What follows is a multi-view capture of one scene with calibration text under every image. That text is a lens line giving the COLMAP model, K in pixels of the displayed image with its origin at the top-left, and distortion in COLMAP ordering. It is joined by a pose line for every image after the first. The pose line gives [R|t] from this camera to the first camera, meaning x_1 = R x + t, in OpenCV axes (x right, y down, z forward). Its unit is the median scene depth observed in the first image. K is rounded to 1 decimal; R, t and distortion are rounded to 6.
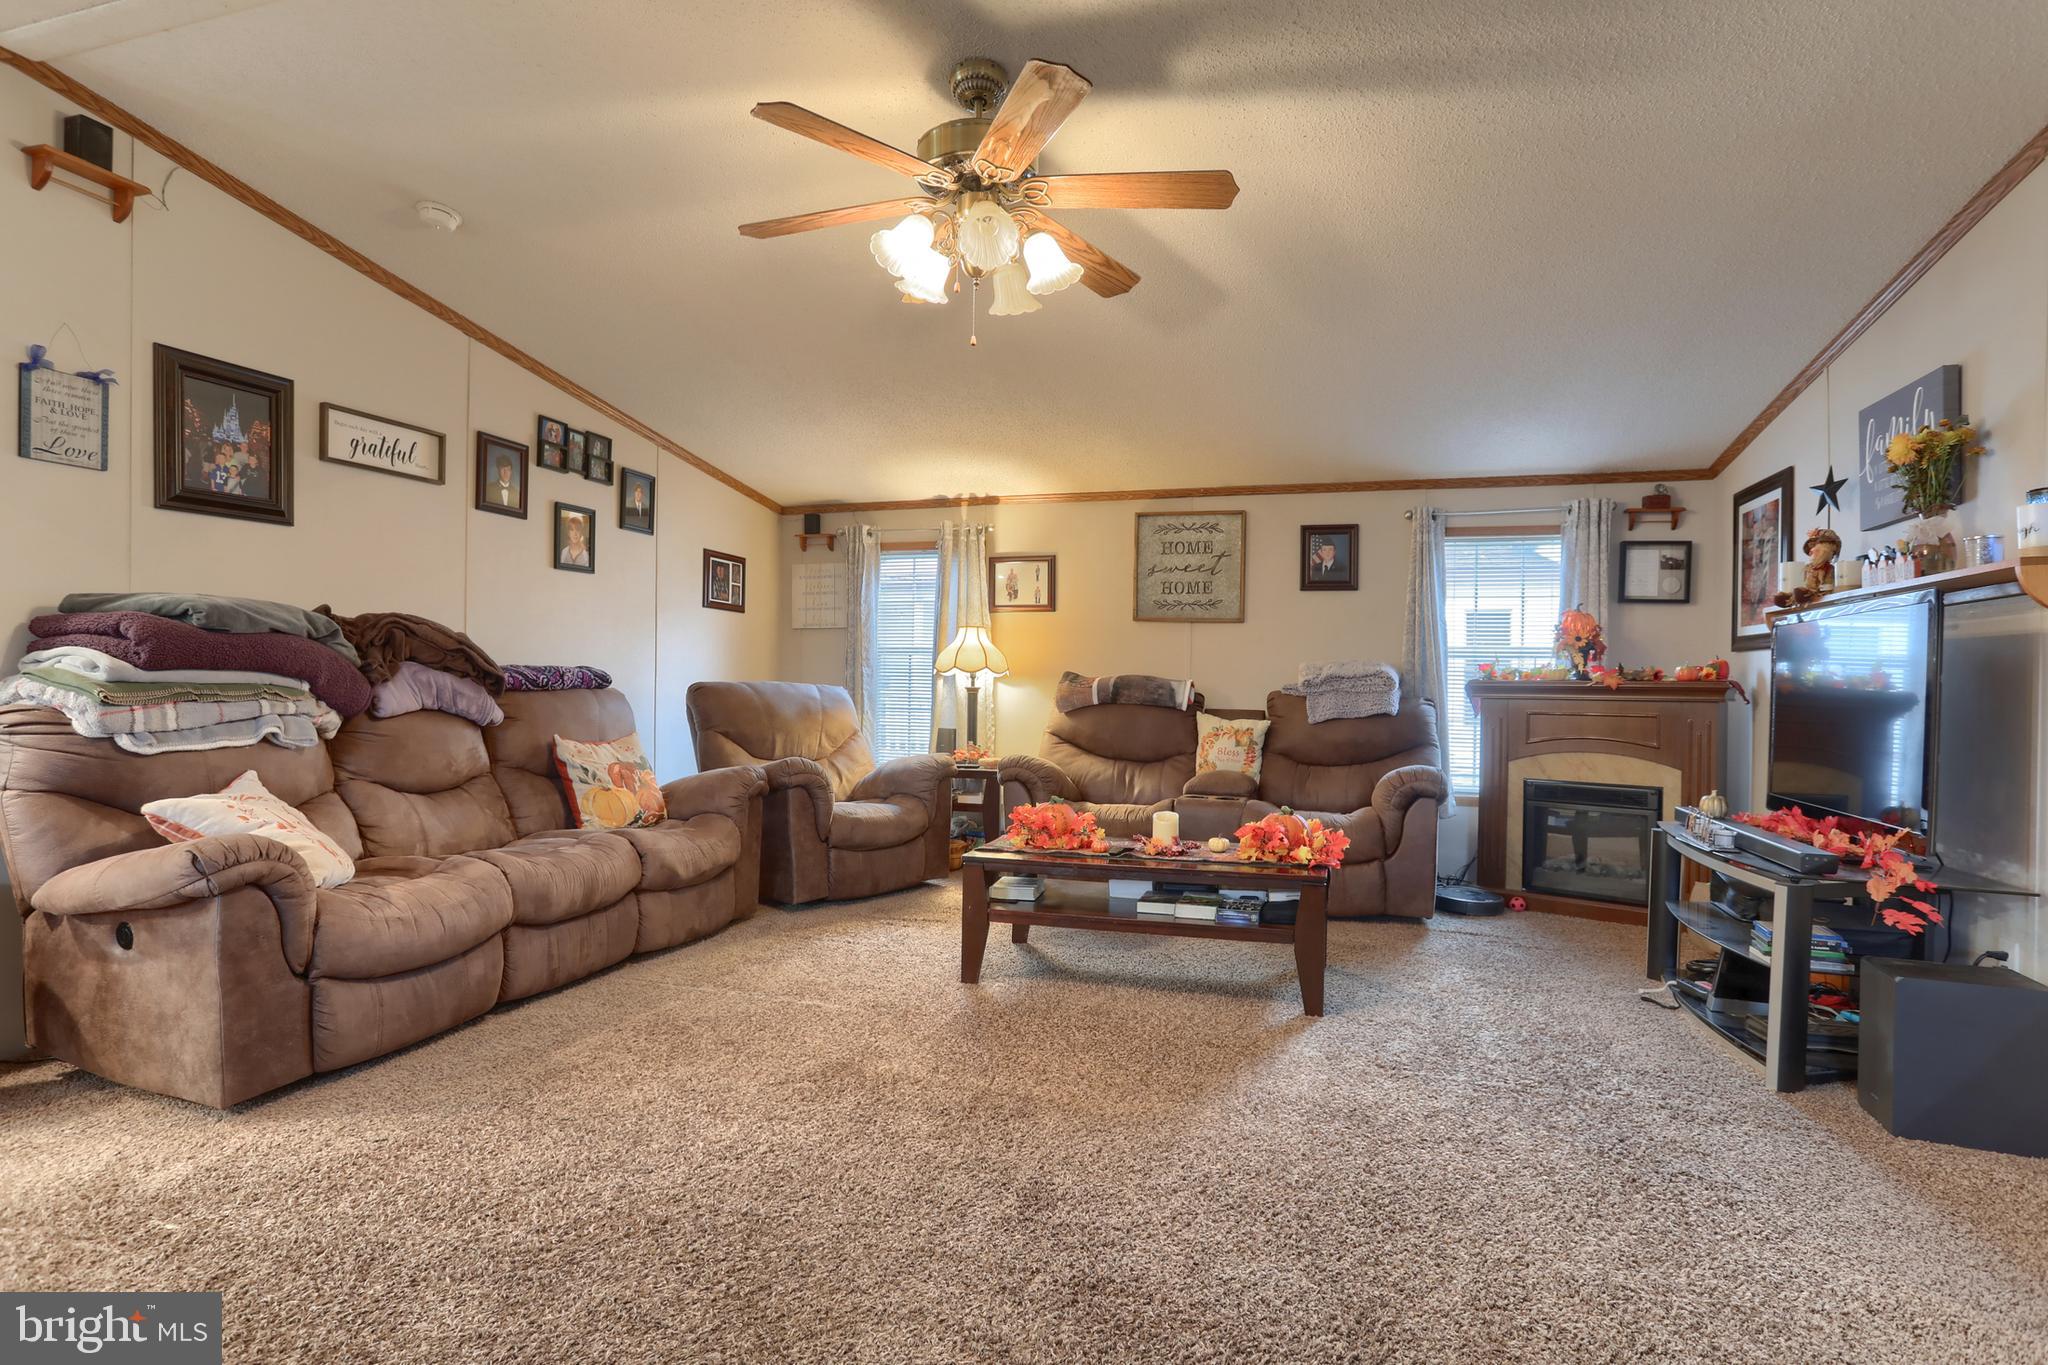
lens RADIAL K [[1017.5, 0, 1023.5], [0, 1017.5, 683.3], [0, 0, 1]] dist [-0.046708, 0.025460]
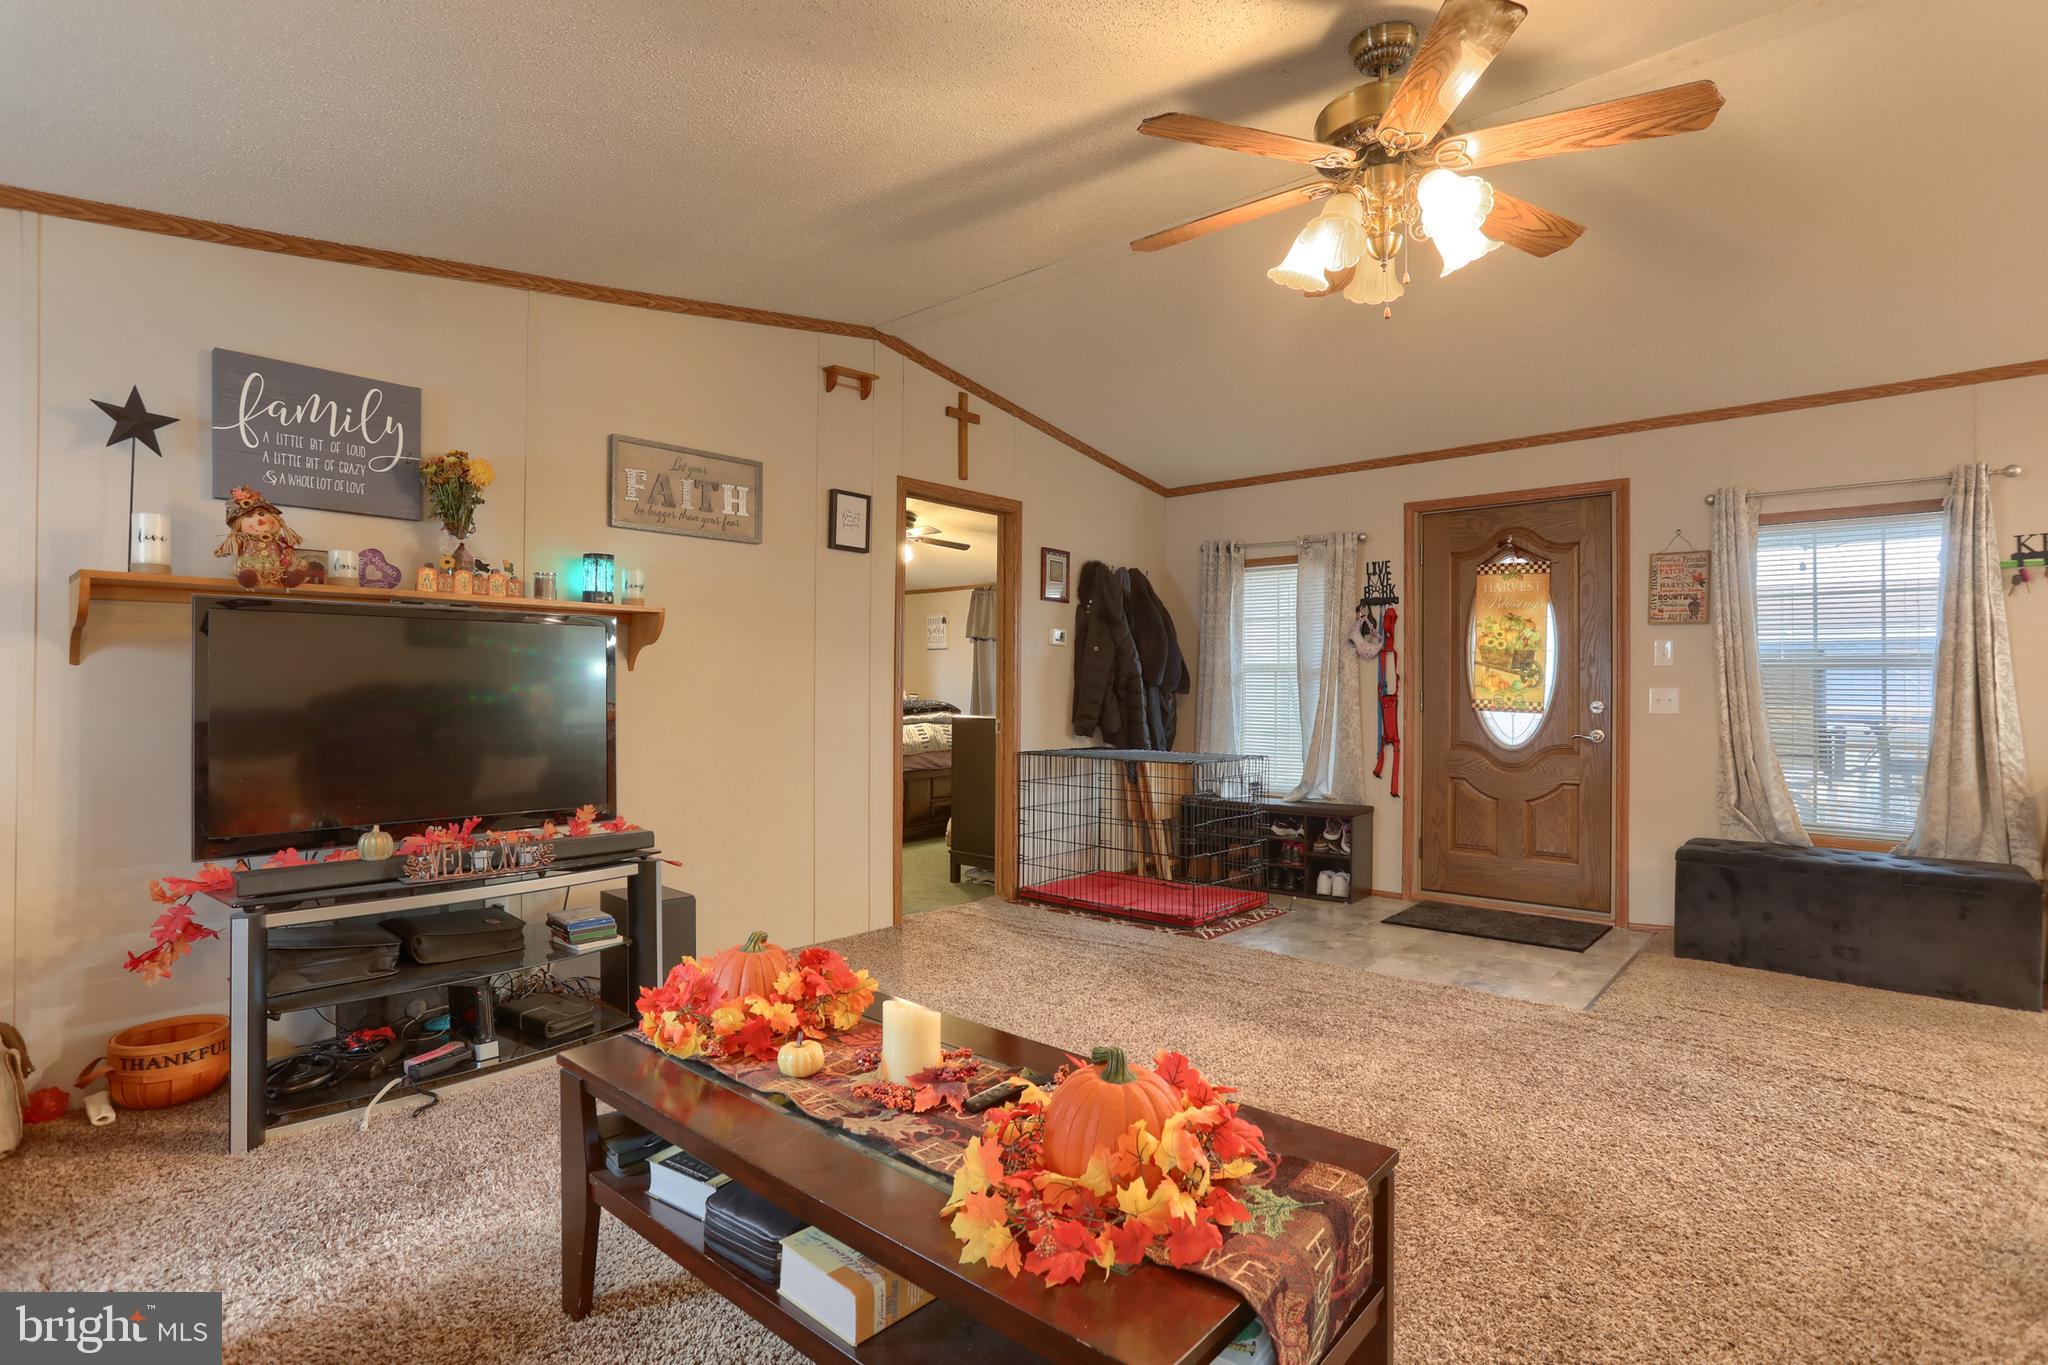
lens RADIAL K [[1017.5, 0, 1060.8], [0, 1017.5, 677.3], [0, 0, 1]] dist [-0.046708, 0.025460]
pose [[-0.925414, -0.012309, 0.378757, -0.073161], [-0.015896, 0.999854, -0.006345, -0.008908], [-0.378623, -0.011893, -0.925475, 1.097288]]
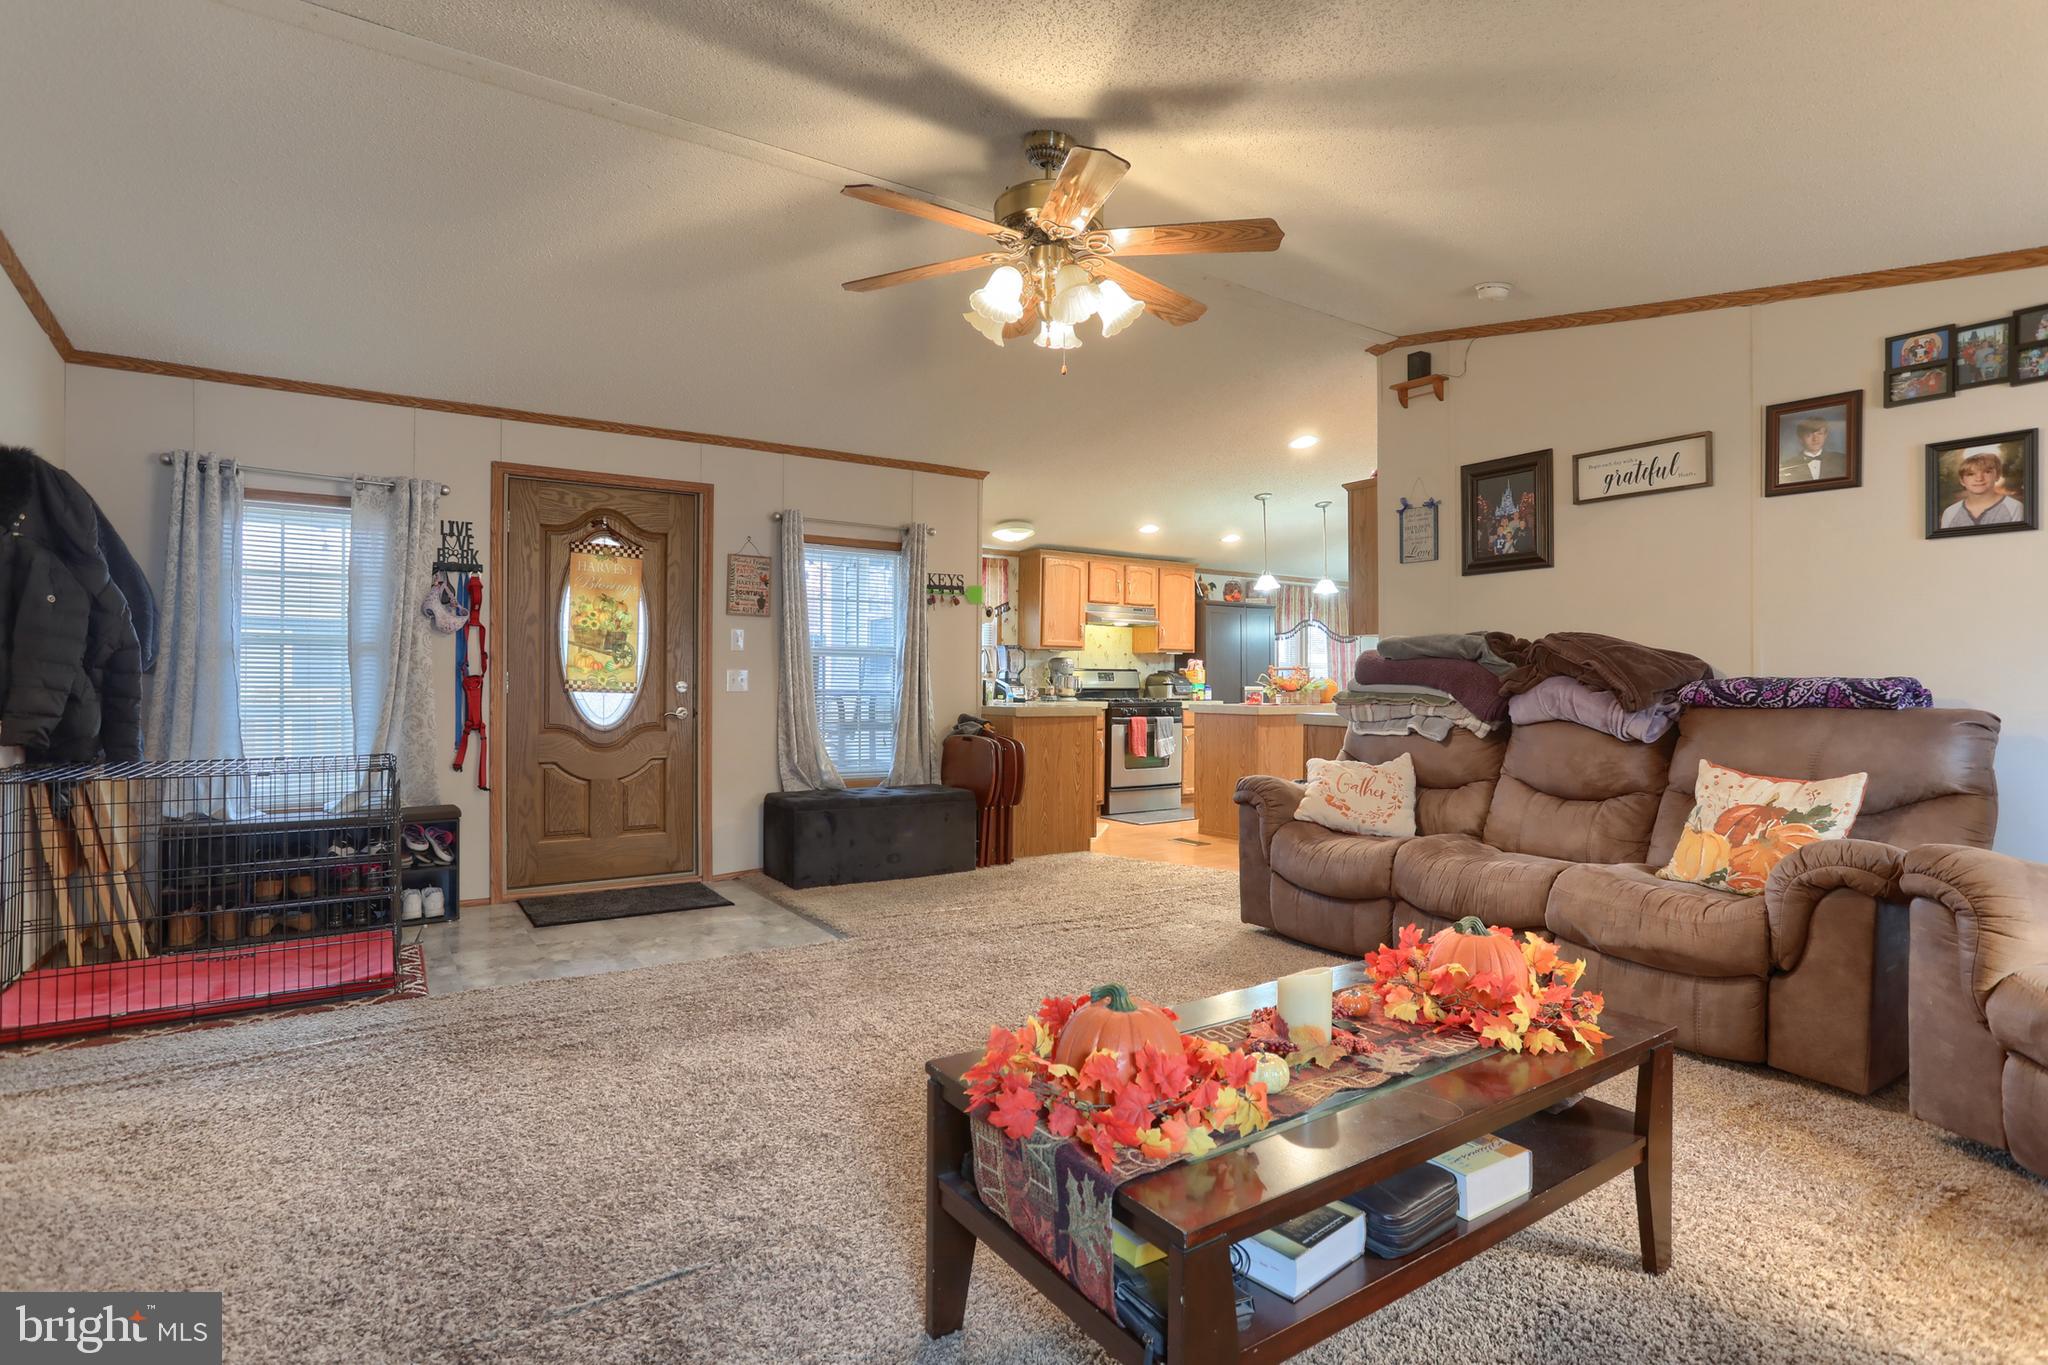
lens RADIAL K [[1017.5, 0, 1019.2], [0, 1017.5, 675.3], [0, 0, 1]] dist [-0.046708, 0.025460]
pose [[-0.619068, -0.018447, -0.785121, 0.475644], [-0.016798, 0.999806, -0.010245, -0.001110], [0.785158, 0.006846, -0.619258, 0.936772]]
